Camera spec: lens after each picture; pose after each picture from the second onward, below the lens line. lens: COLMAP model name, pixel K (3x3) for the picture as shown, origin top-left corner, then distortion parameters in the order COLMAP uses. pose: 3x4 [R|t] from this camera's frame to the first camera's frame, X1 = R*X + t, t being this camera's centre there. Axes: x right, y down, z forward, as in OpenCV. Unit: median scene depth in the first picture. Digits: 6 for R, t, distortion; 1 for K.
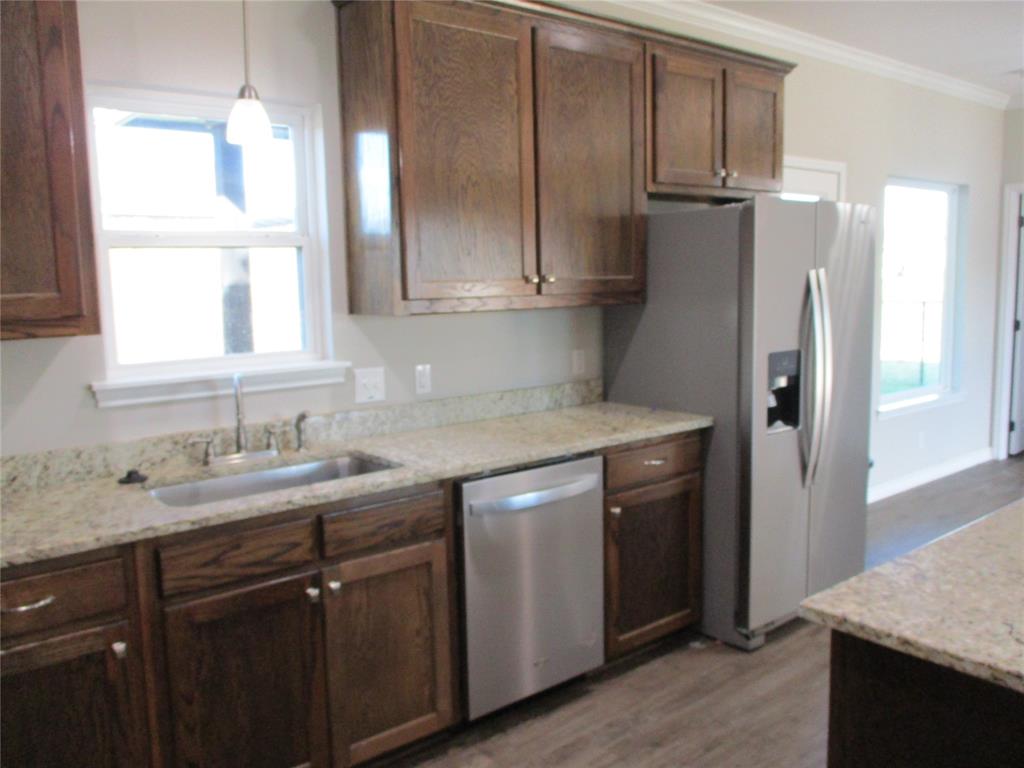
lens RADIAL K [[843.1, 0, 516.0], [0, 843.1, 380.4], [0, 0, 1]] dist [-0.044885, 0.005887]
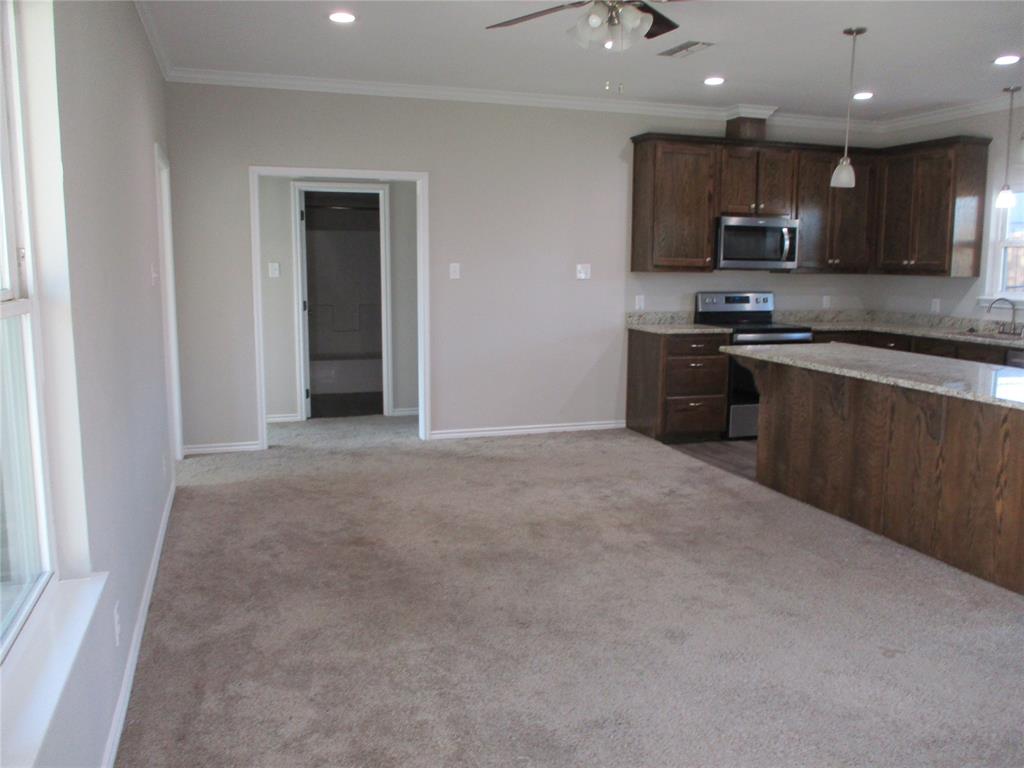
lens RADIAL K [[843.1, 0, 516.0], [0, 843.1, 380.4], [0, 0, 1]] dist [-0.044885, 0.005887]
pose [[-0.352575, 0.146761, -0.924203, 2.584835], [-0.119009, 0.972574, 0.199843, -0.092205], [0.928185, 0.180448, -0.325440, 0.520335]]
